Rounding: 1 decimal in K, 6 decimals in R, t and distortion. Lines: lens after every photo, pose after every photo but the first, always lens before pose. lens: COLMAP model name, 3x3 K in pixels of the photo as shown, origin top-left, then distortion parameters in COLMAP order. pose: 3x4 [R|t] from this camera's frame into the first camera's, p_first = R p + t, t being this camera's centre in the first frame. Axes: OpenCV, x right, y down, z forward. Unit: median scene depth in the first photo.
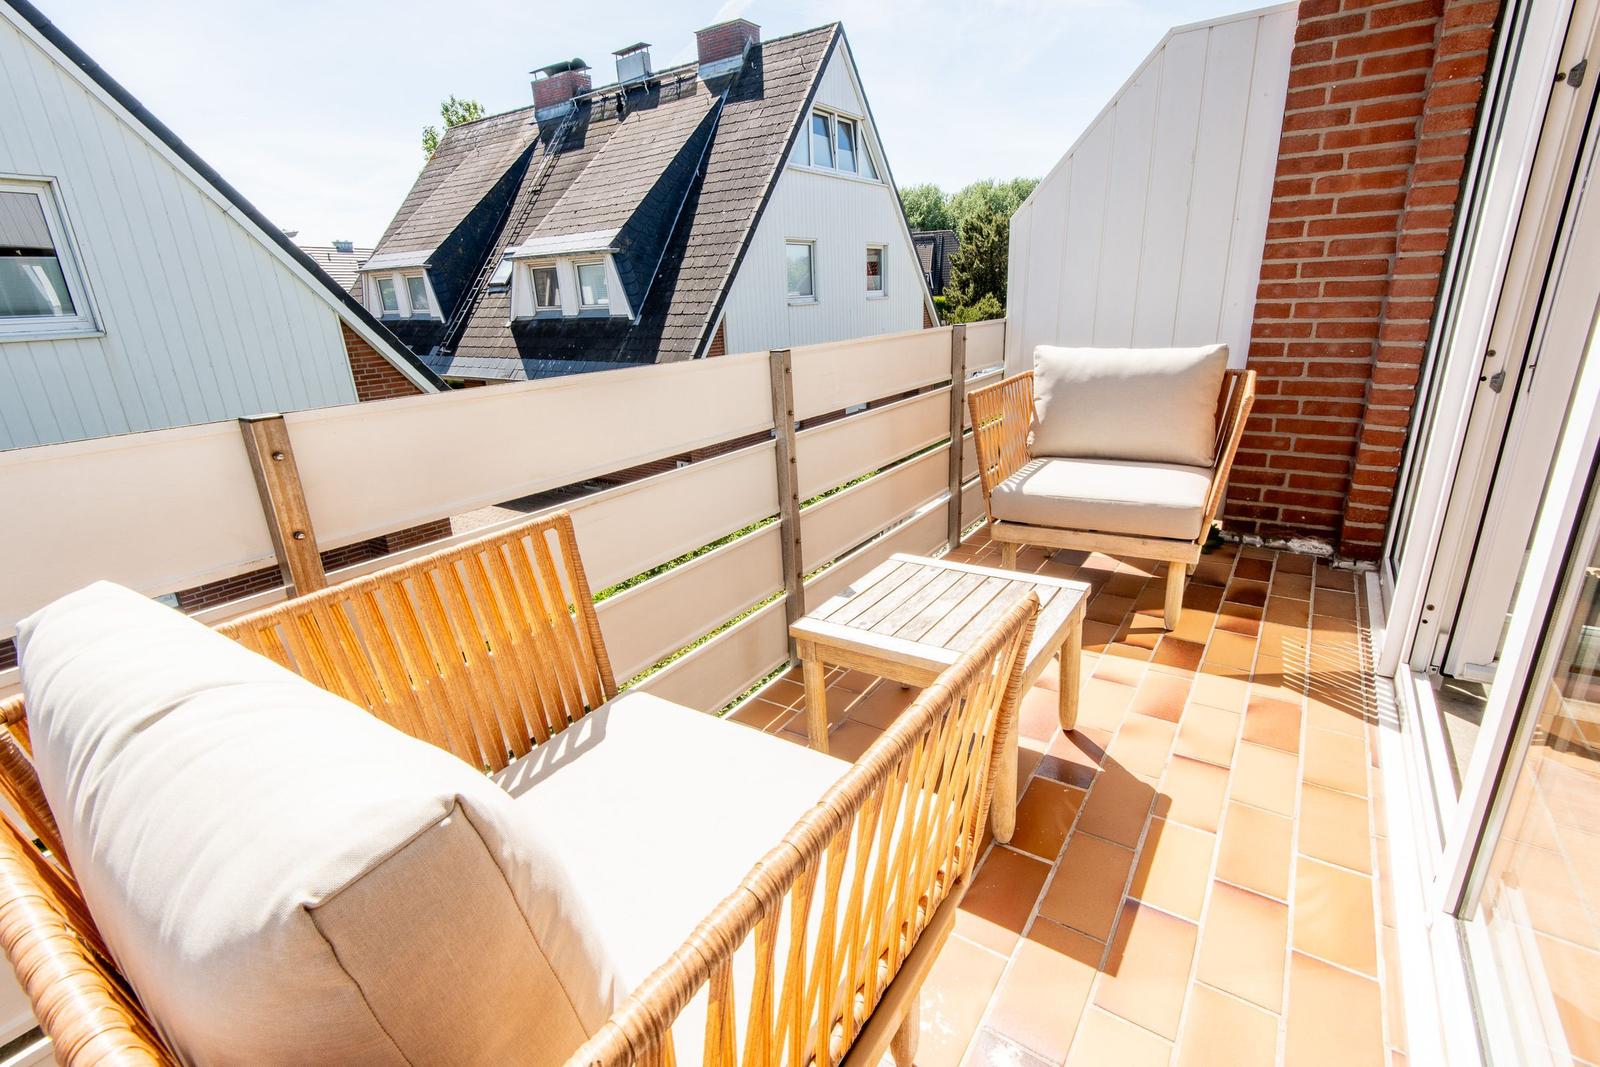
lens RADIAL K [[736.7, 0, 794.1], [0, 736.7, 526.9], [0, 0, 1]] dist [-0.005220, -0.001137]
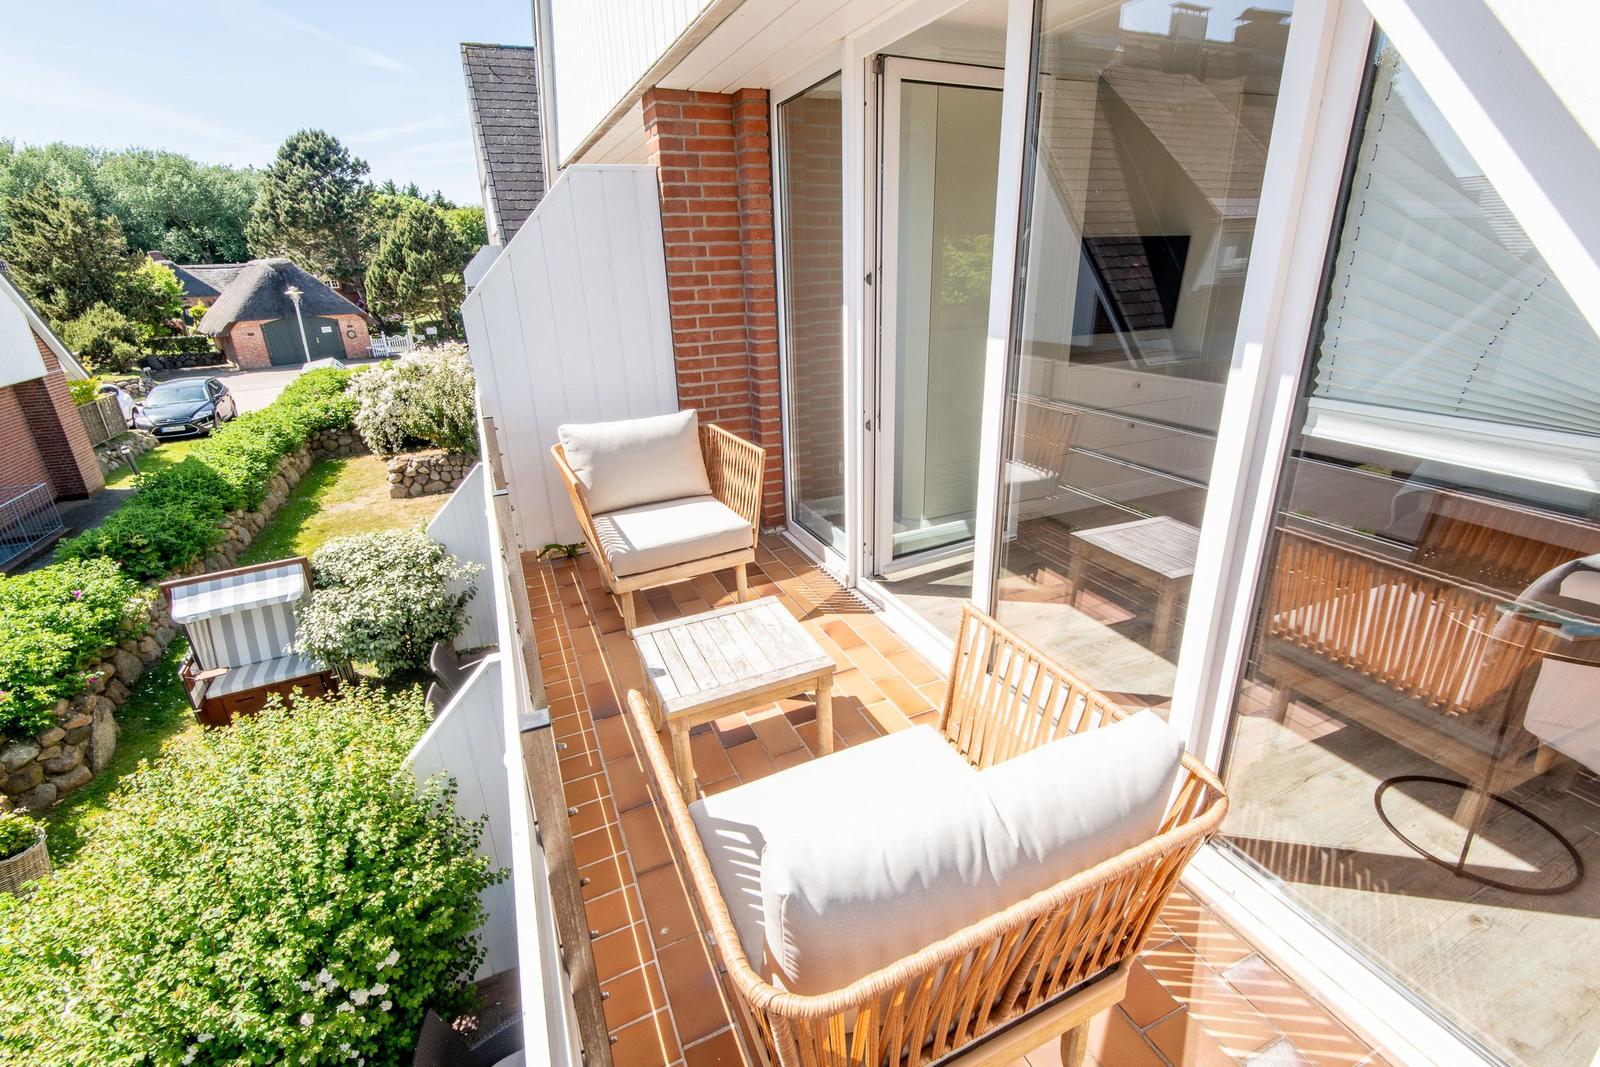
lens RADIAL K [[736.7, 0, 805.2], [0, 736.7, 533.1], [0, 0, 1]] dist [-0.005220, -0.001137]
pose [[0.506312, -0.280095, 0.815595, -0.540851], [0.264363, 0.950658, 0.162365, -0.194061], [-0.820829, 0.133405, 0.555376, 0.056947]]
